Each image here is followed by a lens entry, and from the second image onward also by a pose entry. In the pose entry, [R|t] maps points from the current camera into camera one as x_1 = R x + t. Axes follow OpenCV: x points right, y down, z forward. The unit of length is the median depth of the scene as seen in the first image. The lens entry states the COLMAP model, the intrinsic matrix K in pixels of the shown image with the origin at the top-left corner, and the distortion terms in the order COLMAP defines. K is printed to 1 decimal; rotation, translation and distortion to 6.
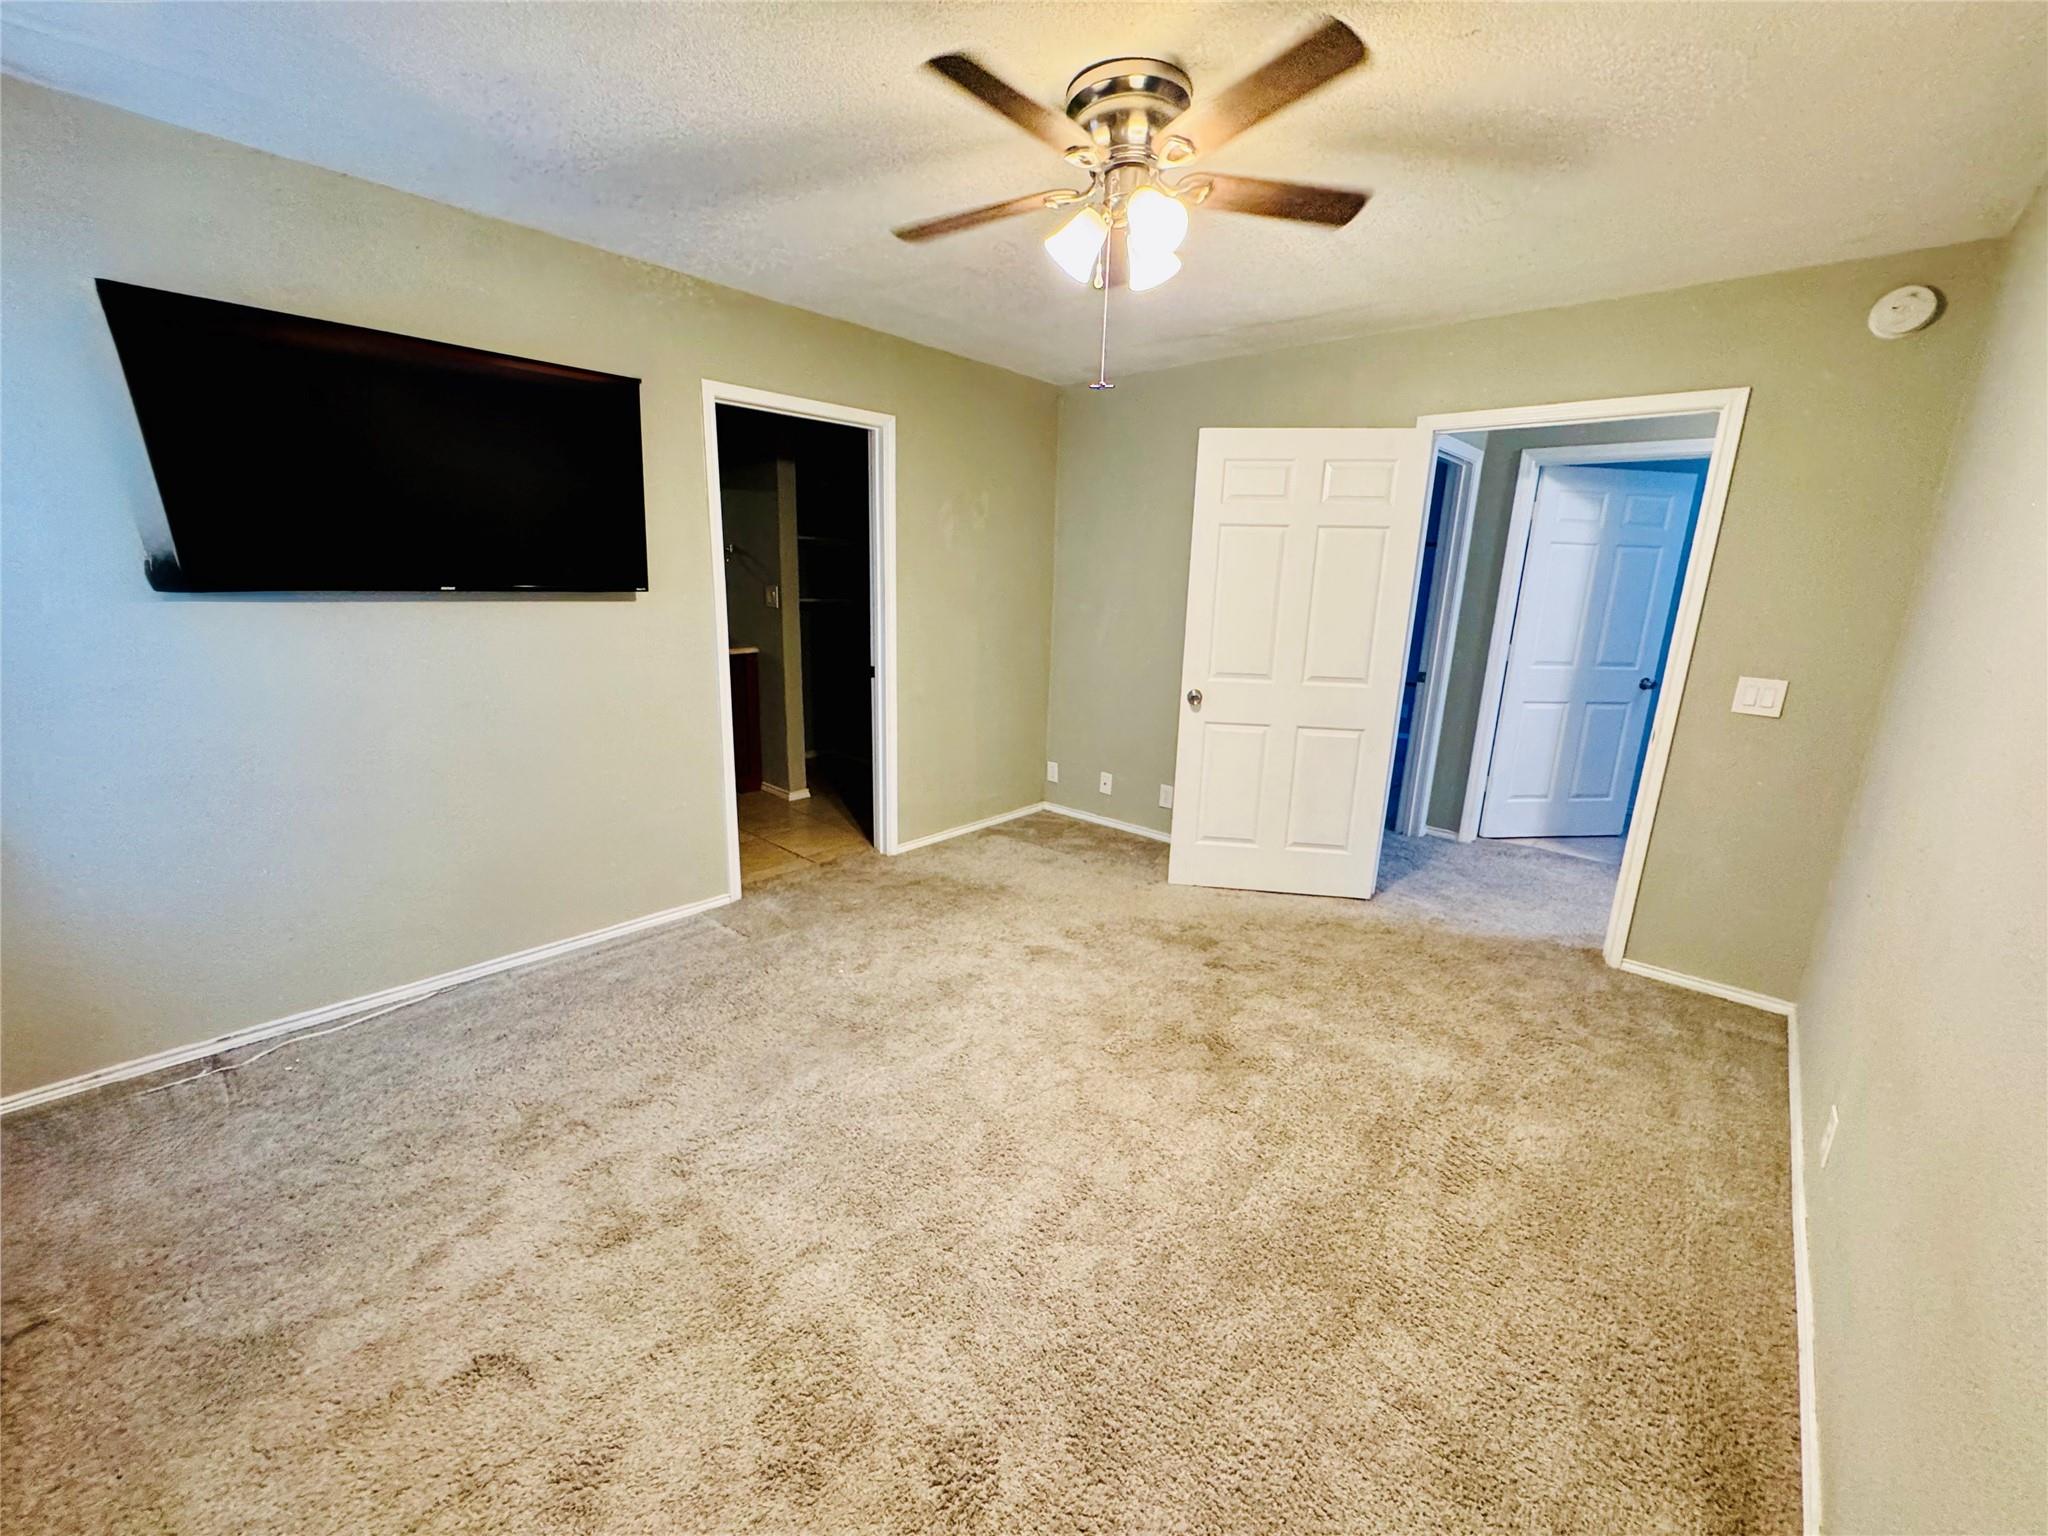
lens RADIAL K [[825.4, 0, 1024.0], [0, 825.4, 768.0], [0, 0, 1]] dist [-0.000195, -0.000214]
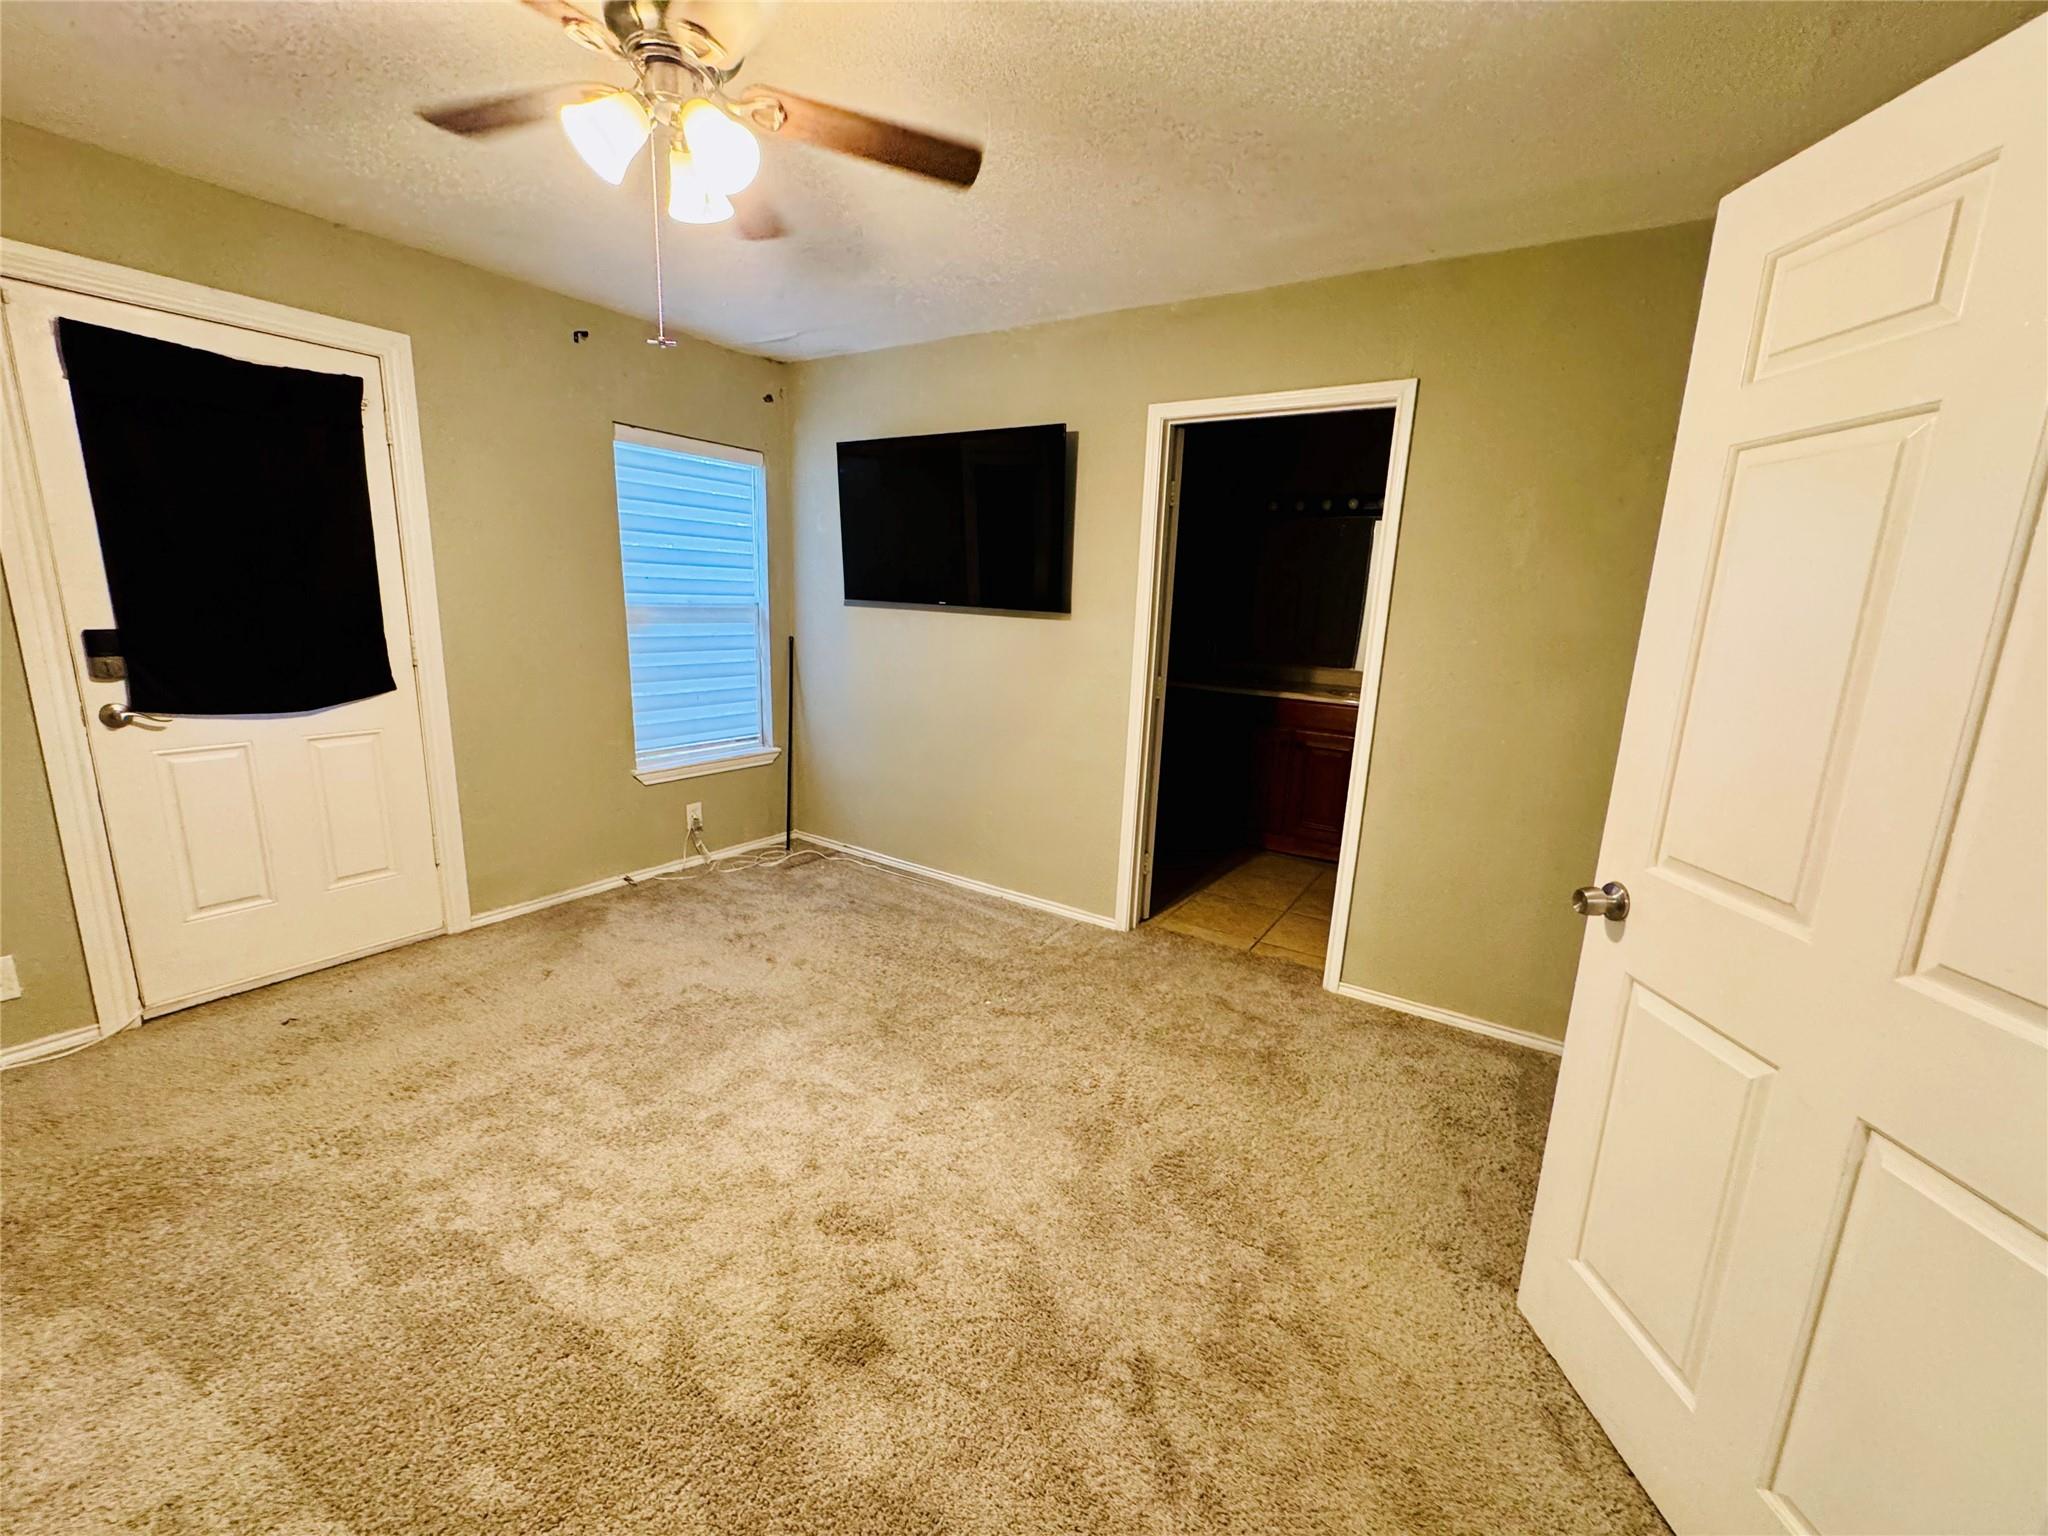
lens RADIAL K [[825.4, 0, 1024.0], [0, 825.4, 768.0], [0, 0, 1]] dist [-0.000195, -0.000214]
pose [[0.161189, 0.186891, -0.969066, 0.622712], [-0.273674, 0.951863, 0.138052, -0.146093], [0.948220, 0.242956, 0.204577, 0.734927]]
